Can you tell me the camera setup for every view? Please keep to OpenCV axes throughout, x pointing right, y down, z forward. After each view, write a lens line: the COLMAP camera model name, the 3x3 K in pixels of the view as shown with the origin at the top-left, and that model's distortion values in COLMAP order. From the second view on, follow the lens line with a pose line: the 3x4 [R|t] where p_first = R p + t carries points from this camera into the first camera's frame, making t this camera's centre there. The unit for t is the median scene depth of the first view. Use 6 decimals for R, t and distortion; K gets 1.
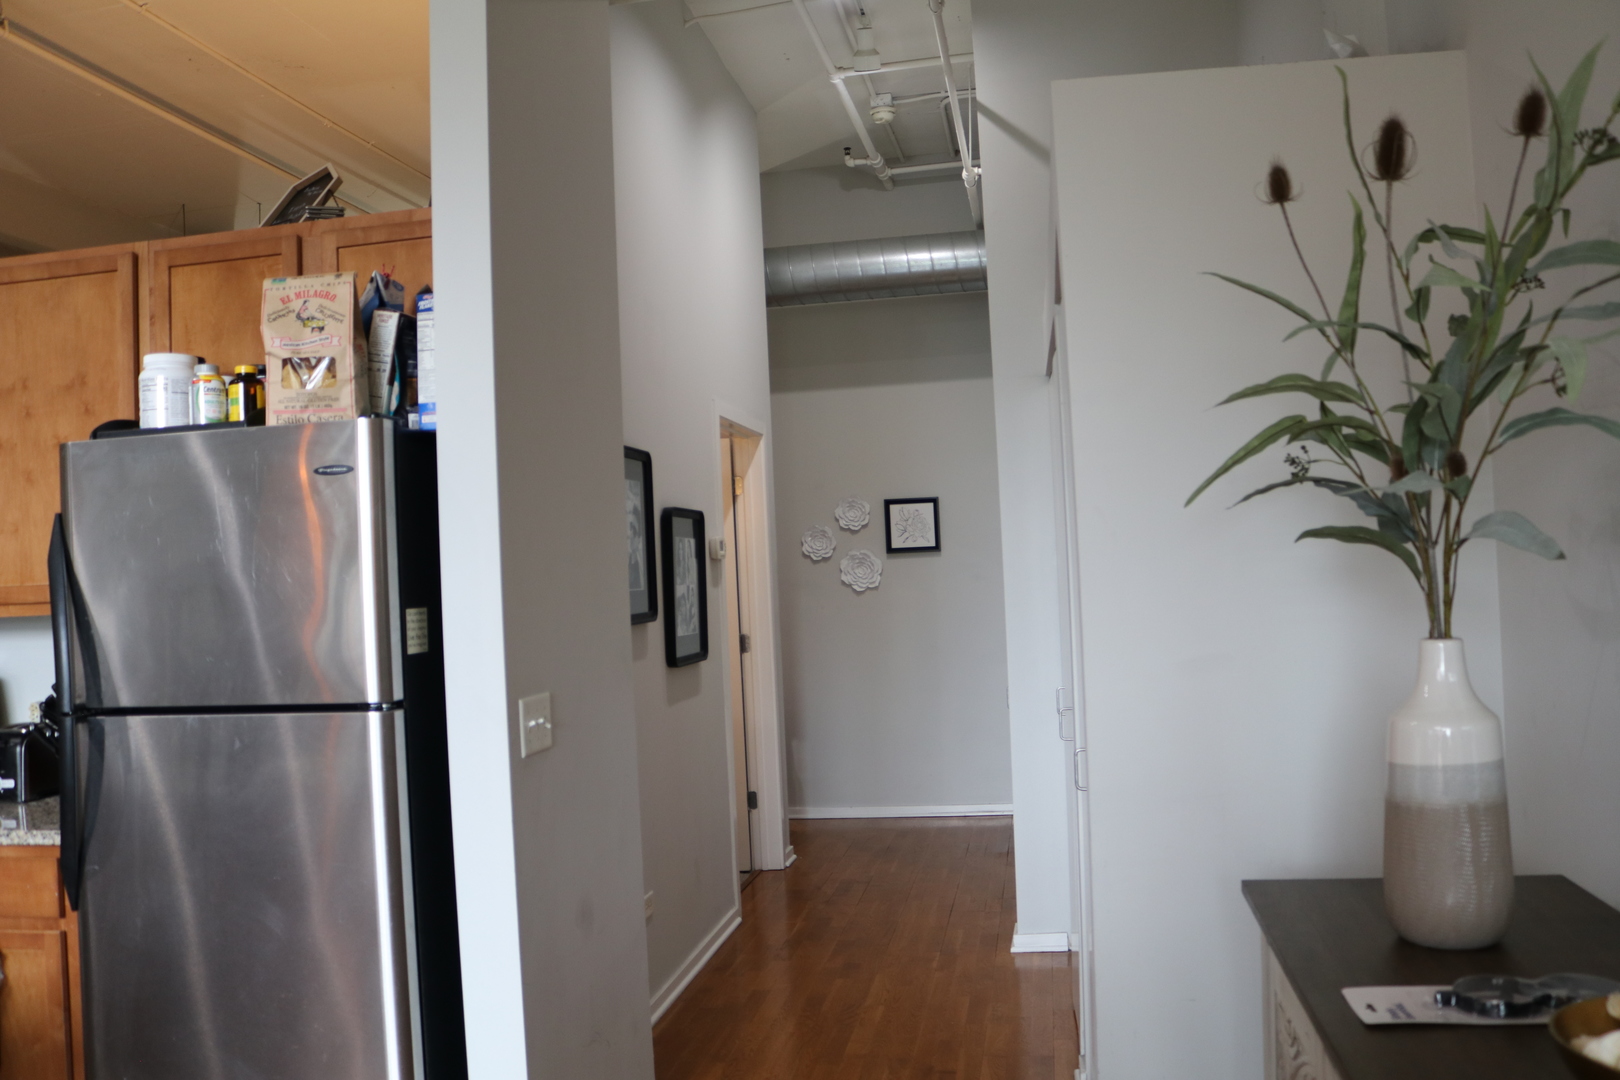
lens RADIAL K [[1341.0, 0, 802.6], [0, 1341.0, 544.4], [0, 0, 1]] dist [-0.154553, 0.127213]
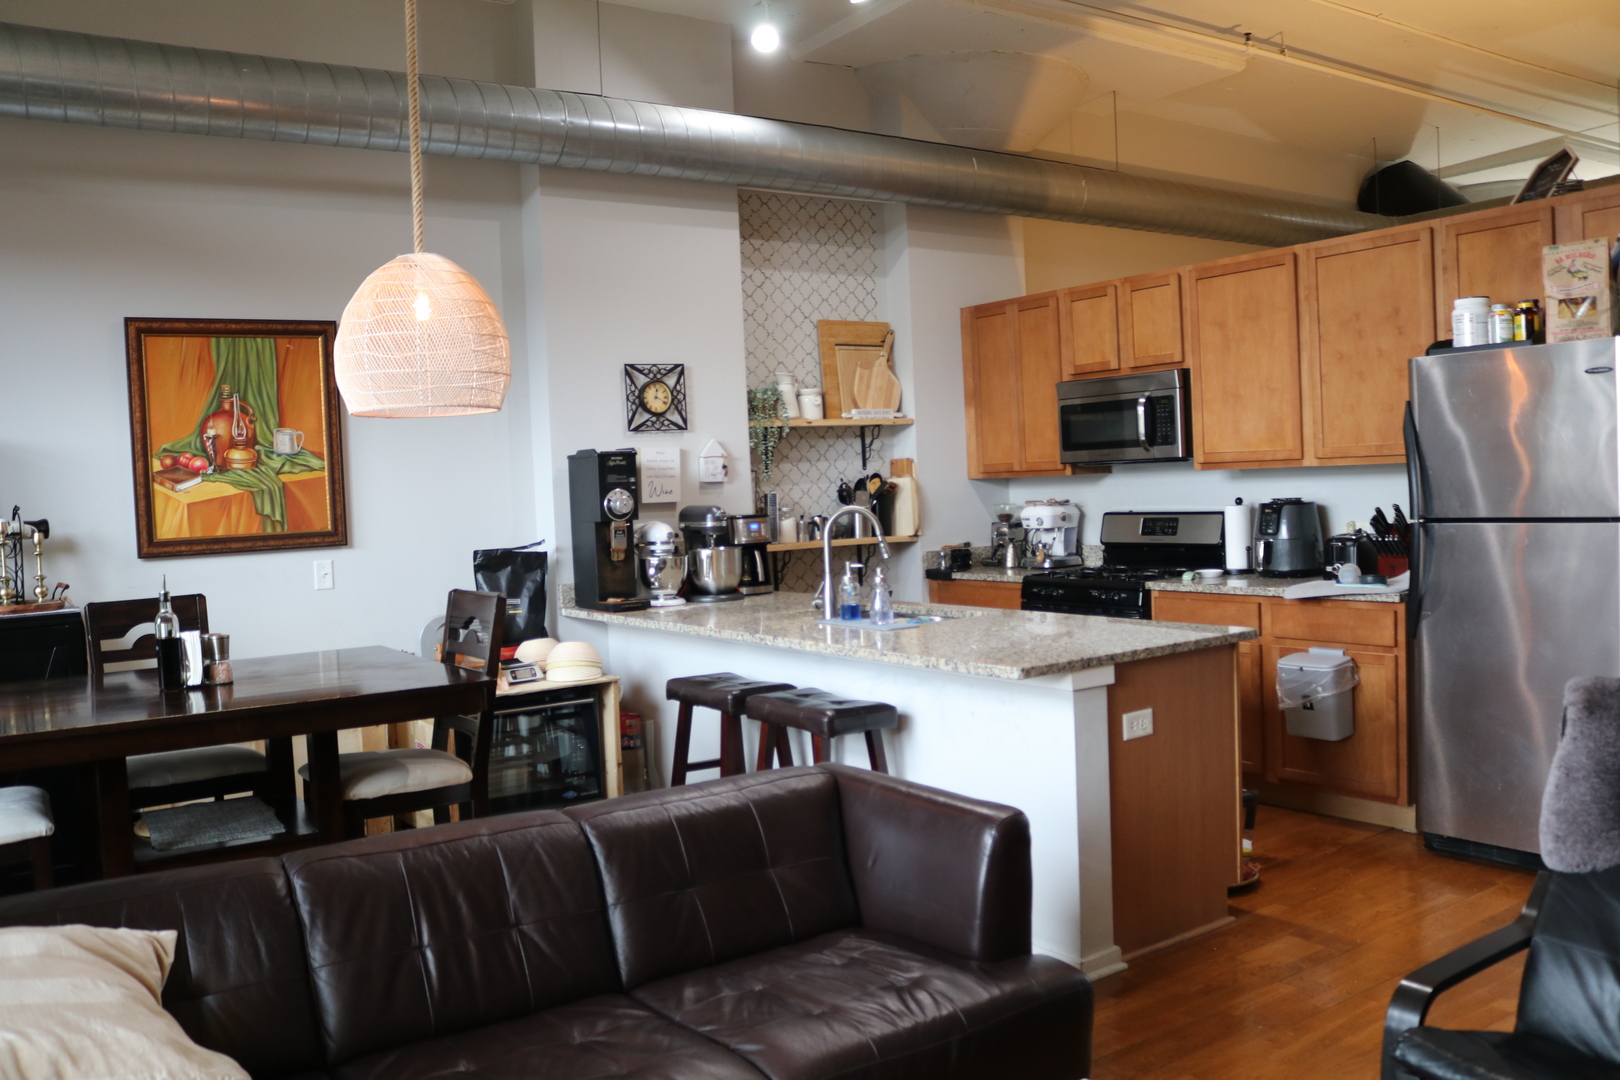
lens RADIAL K [[1341.0, 0, 802.6], [0, 1341.0, 544.4], [0, 0, 1]] dist [-0.154553, 0.127213]
pose [[0.706328, 0.043851, -0.706525, 0.036039], [0.029957, 0.995334, 0.091725, -0.009245], [0.707250, -0.085953, 0.701719, -0.402326]]
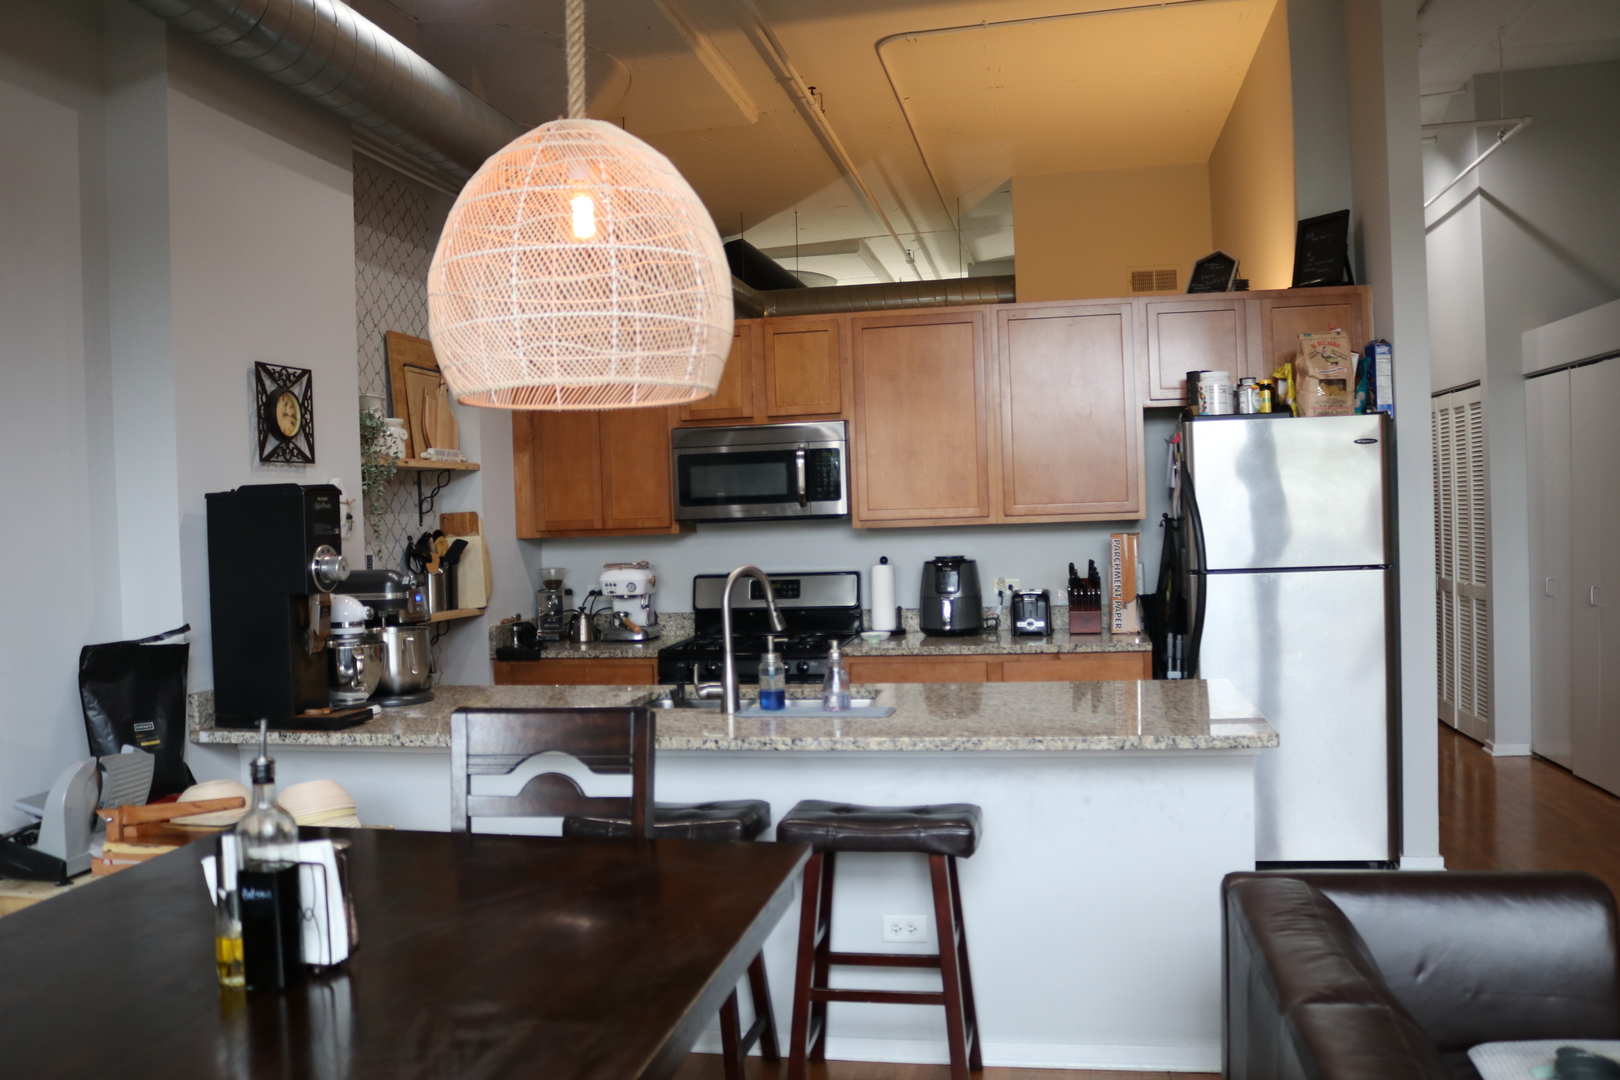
lens RADIAL K [[1340.8, 0, 800.8], [0, 1340.8, 537.2], [0, 0, 1]] dist [-0.155369, 0.134664]
pose [[0.999834, 0.009400, -0.015577, -0.579211], [-0.008760, 0.999136, 0.040615, 0.005767], [0.015945, -0.040472, 0.999053, -0.453925]]
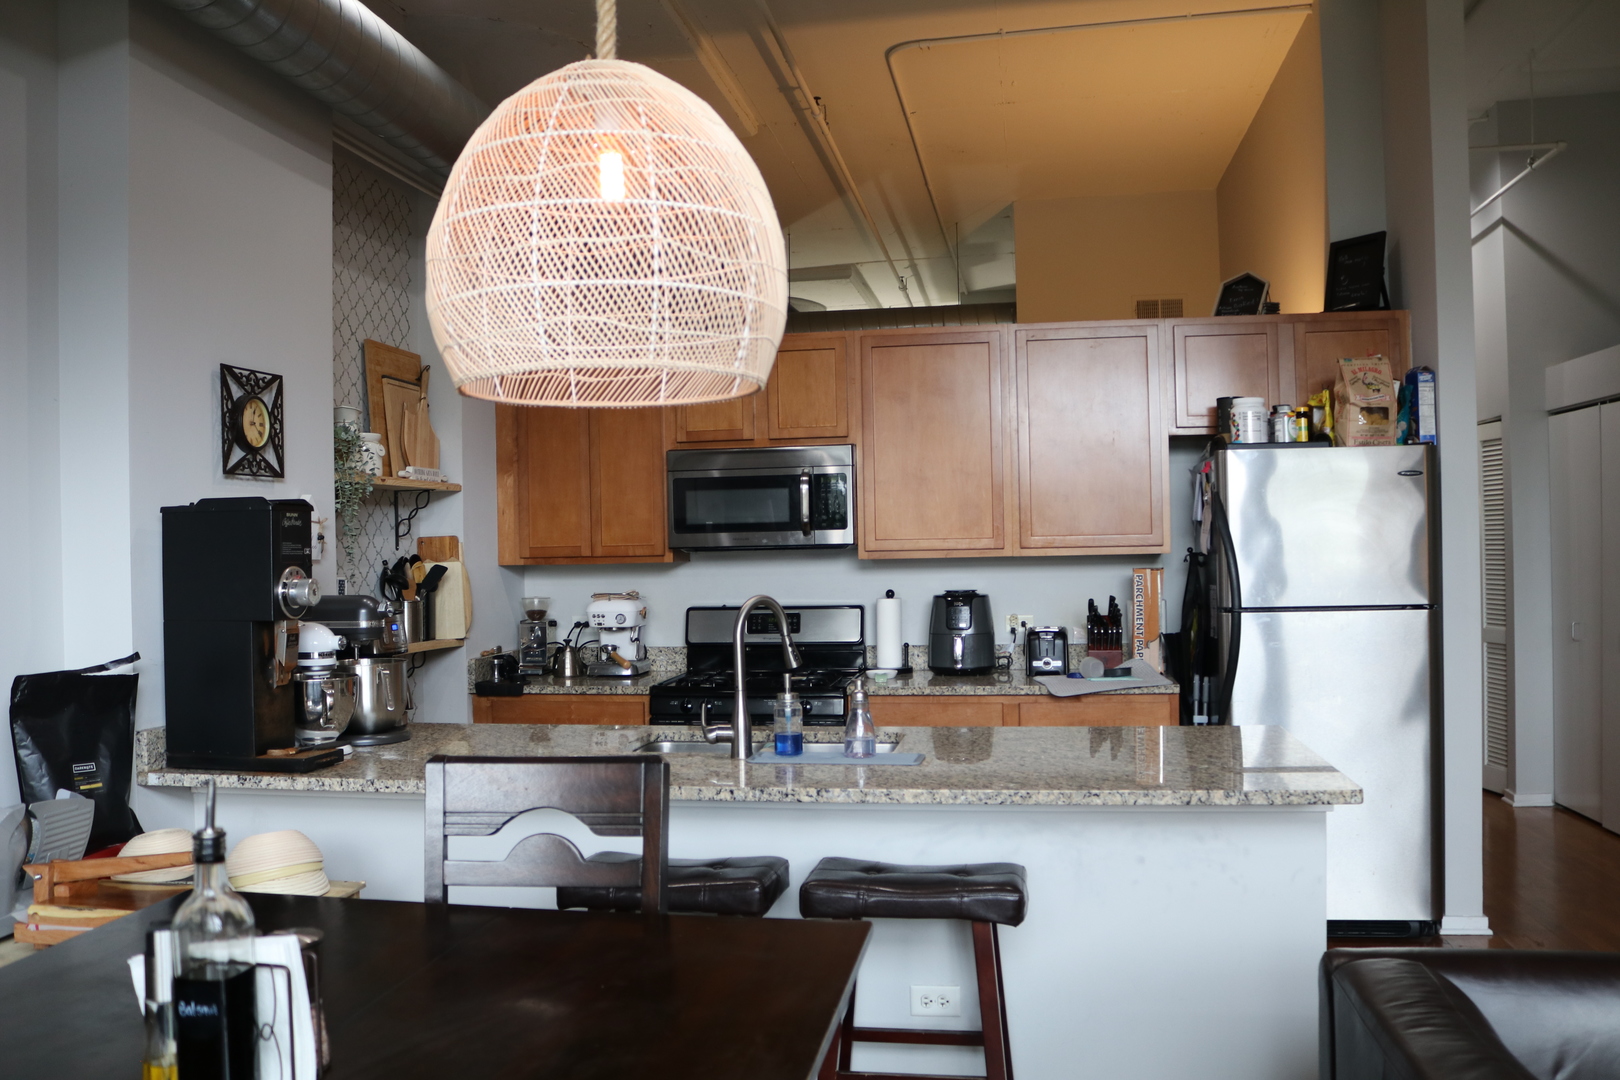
lens RADIAL K [[1341.0, 0, 802.6], [0, 1341.0, 544.4], [0, 0, 1]] dist [-0.154553, 0.127213]
pose [[0.999703, 0.023127, 0.007712, -0.606033], [-0.023269, 0.999550, 0.018919, 0.012877], [-0.007271, -0.019093, 0.999791, -0.385412]]
